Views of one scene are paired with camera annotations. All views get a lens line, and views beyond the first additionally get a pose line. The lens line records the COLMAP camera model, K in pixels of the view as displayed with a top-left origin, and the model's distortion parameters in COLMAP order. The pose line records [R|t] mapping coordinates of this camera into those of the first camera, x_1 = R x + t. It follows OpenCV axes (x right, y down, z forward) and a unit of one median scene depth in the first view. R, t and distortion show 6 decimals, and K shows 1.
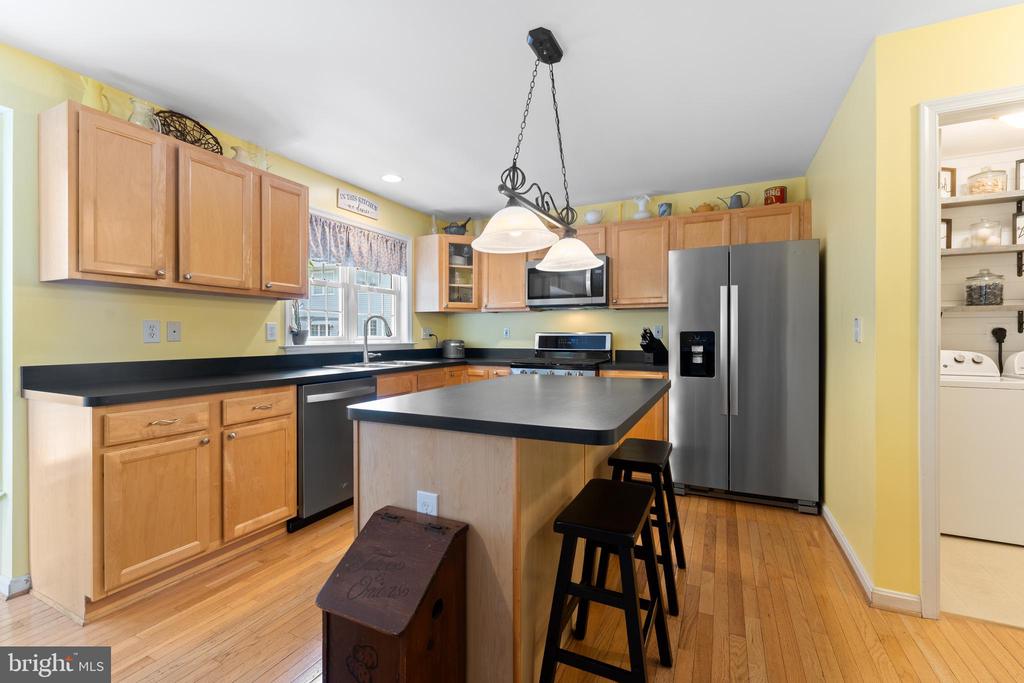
lens RADIAL K [[434.1, 0, 508.7], [0, 434.1, 339.0], [0, 0, 1]] dist [0.001240, 0.000165]
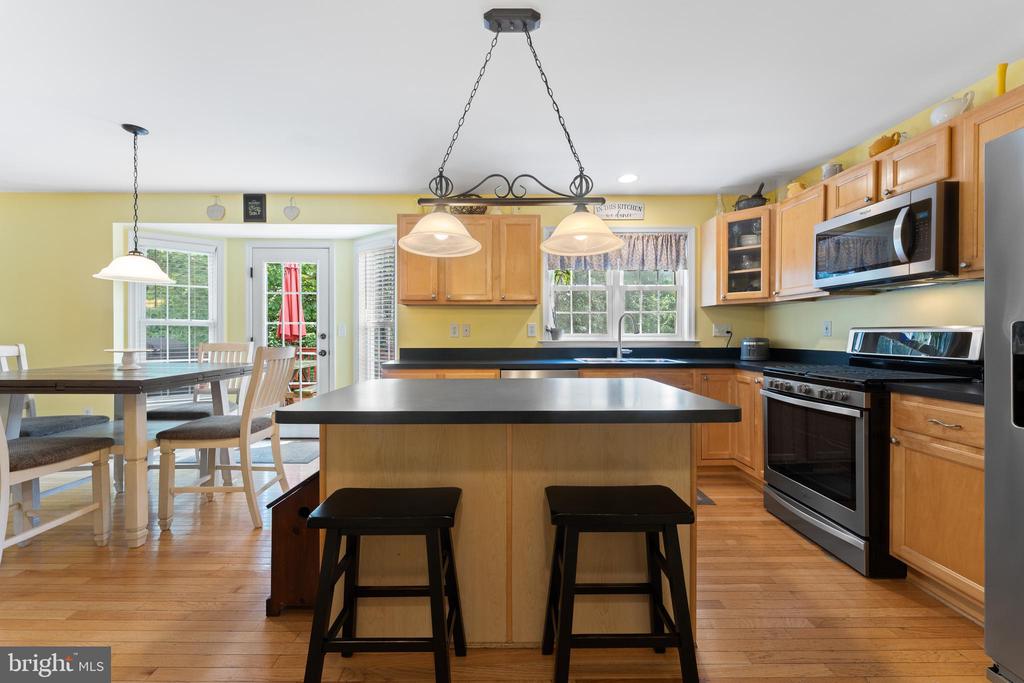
lens RADIAL K [[410.2, 0, 514.0], [0, 410.2, 335.6], [0, 0, 1]] dist [-0.000618, -0.000153]
pose [[0.448501, 0.004294, -0.893772, 0.448859], [-0.006555, 0.999977, 0.001515, -0.000724], [0.893758, 0.005179, 0.448519, 0.313125]]
